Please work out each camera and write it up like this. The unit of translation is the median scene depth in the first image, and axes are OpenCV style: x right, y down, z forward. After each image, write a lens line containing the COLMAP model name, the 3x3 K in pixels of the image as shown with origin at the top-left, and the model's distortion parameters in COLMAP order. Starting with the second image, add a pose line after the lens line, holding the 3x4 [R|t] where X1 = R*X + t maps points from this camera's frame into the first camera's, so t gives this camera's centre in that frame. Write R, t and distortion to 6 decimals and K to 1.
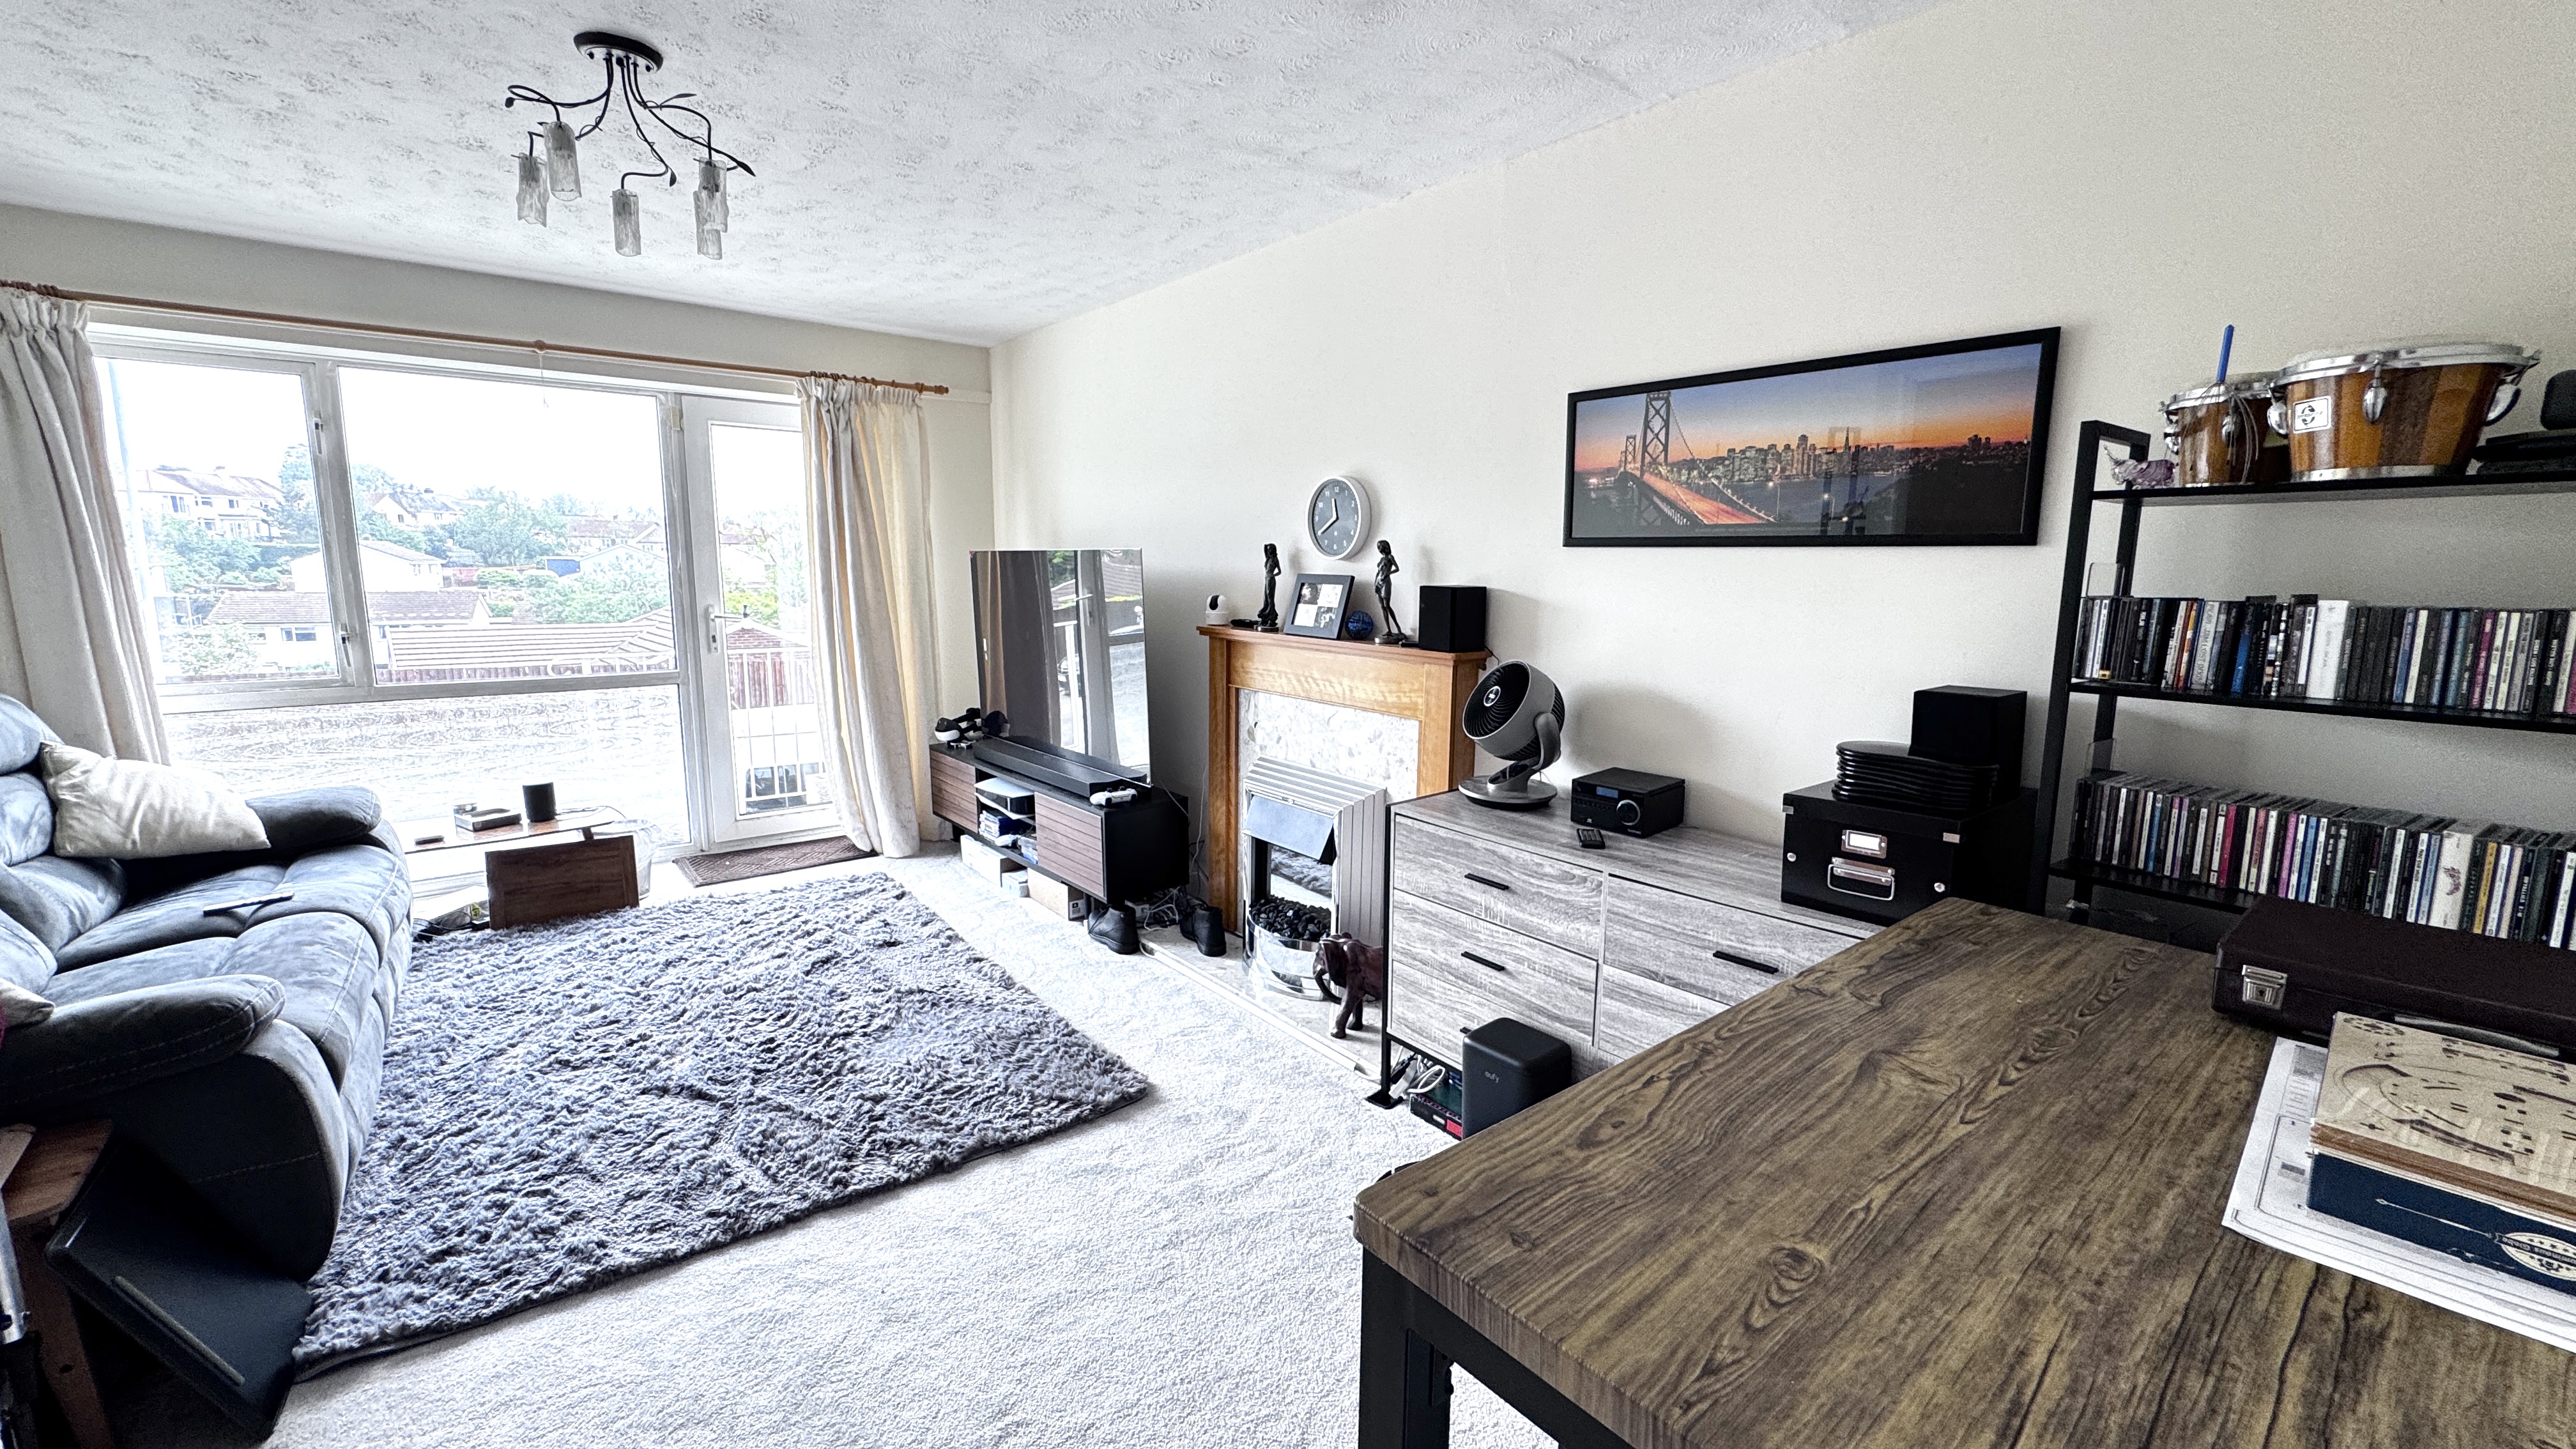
lens RADIAL K [[1029.9, 0, 1286.6], [0, 1029.9, 717.7], [0, 0, 1]] dist [-0.002919, 0.000317]
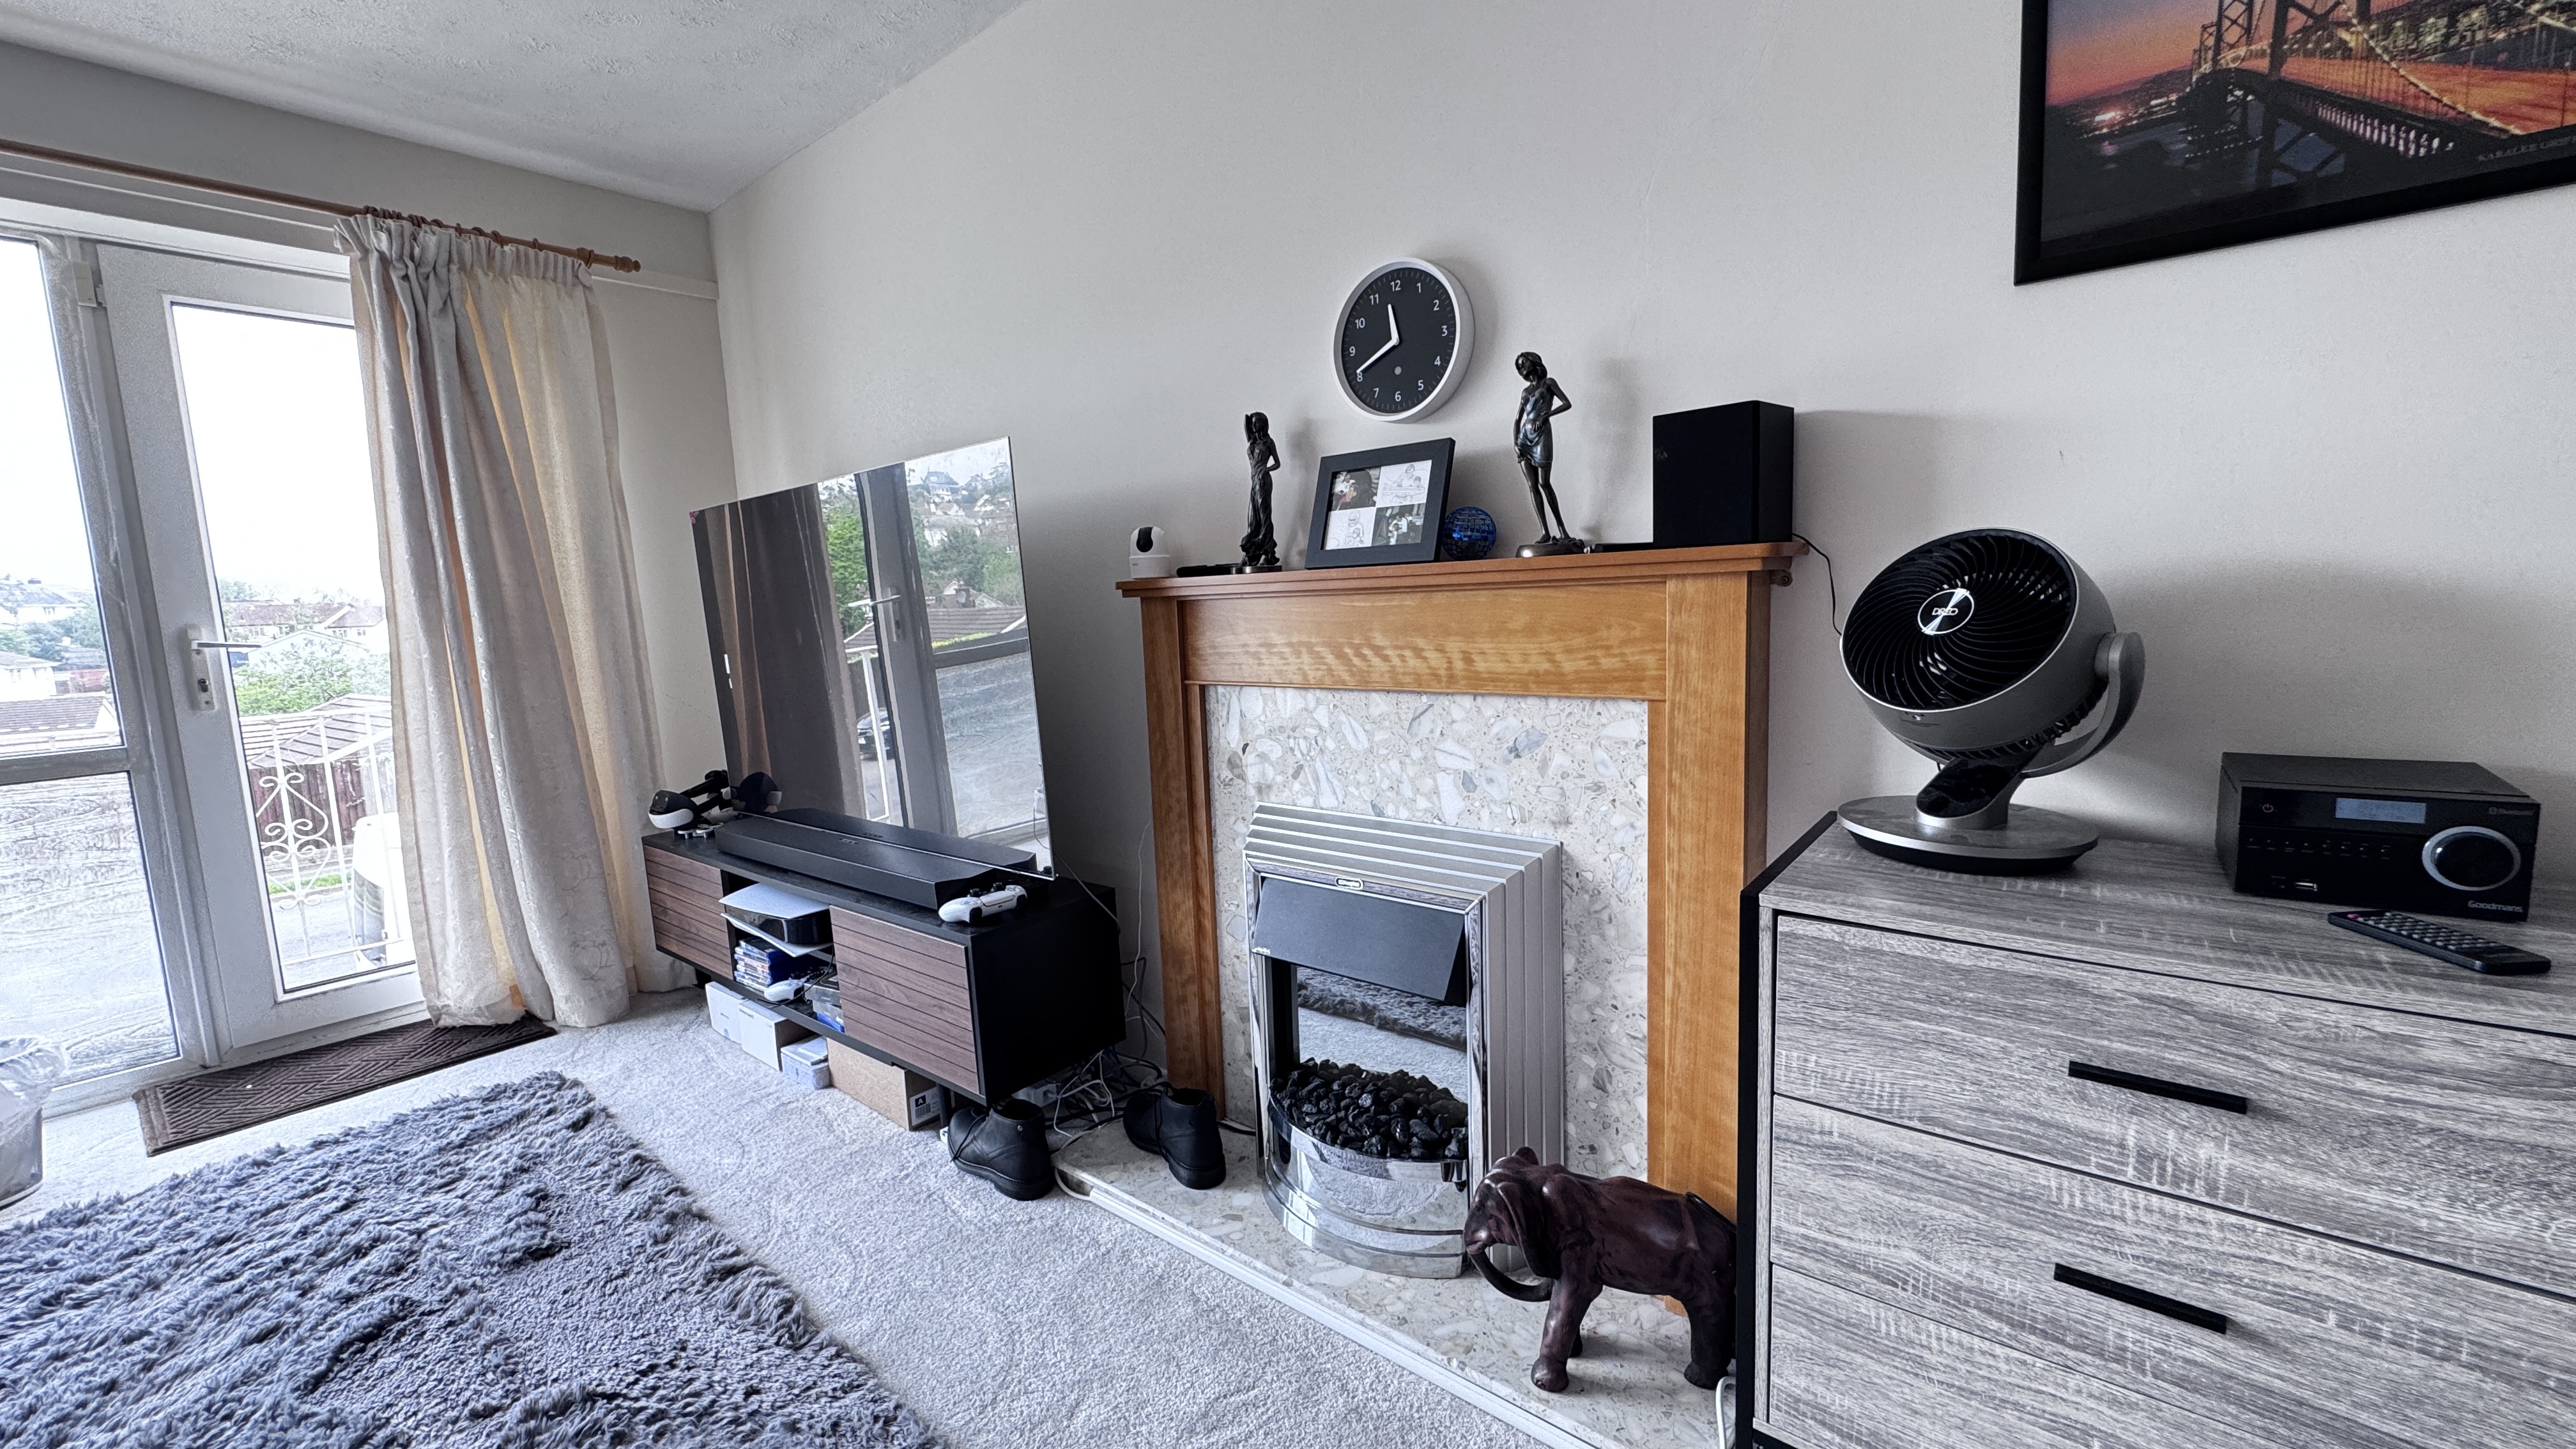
lens RADIAL K [[1029.9, 0, 1286.6], [0, 1029.9, 717.7], [0, 0, 1]] dist [-0.002919, 0.000317]
pose [[0.980357, -0.076151, 0.181935, -0.102768], [0.083342, 0.996001, -0.032201, 0.009595], [-0.178755, 0.046732, 0.982783, 0.433282]]
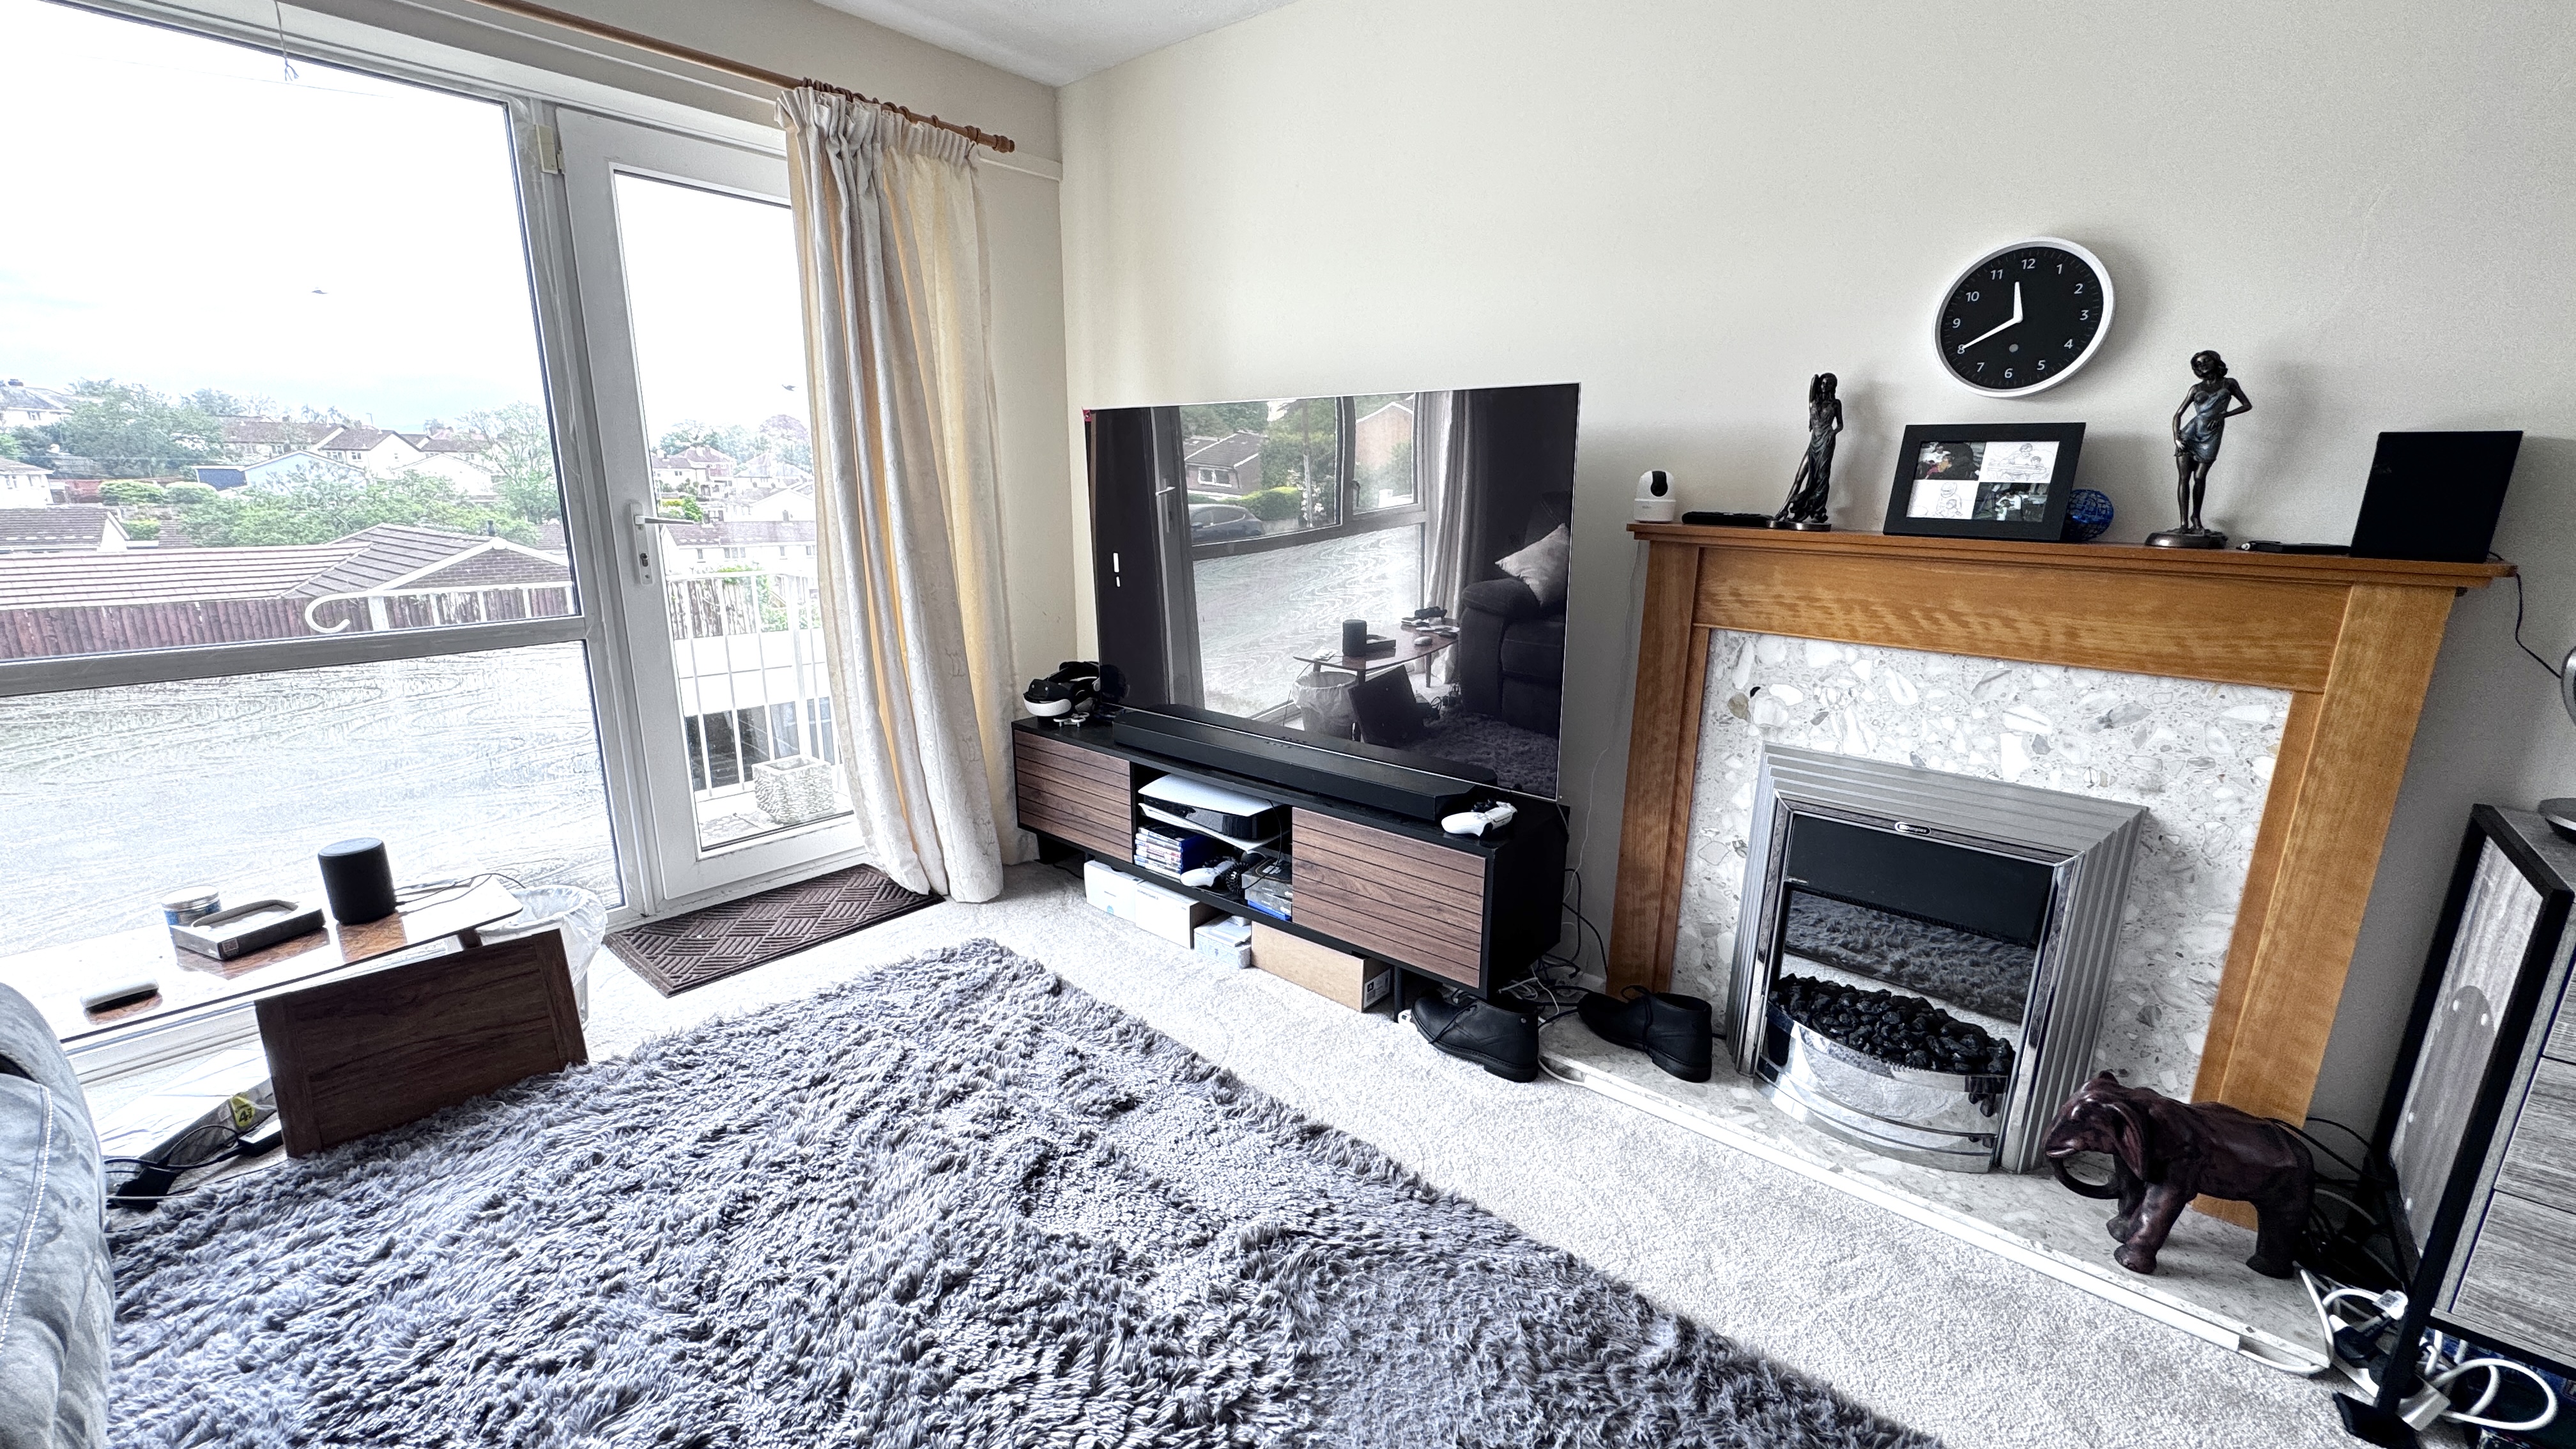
lens RADIAL K [[1029.9, 0, 1286.6], [0, 1029.9, 717.7], [0, 0, 1]] dist [-0.002919, 0.000317]
pose [[0.983170, -0.042176, 0.177757, -0.382915], [0.027285, 0.995973, 0.085397, -0.034478], [-0.180643, -0.079110, 0.980362, 0.448179]]
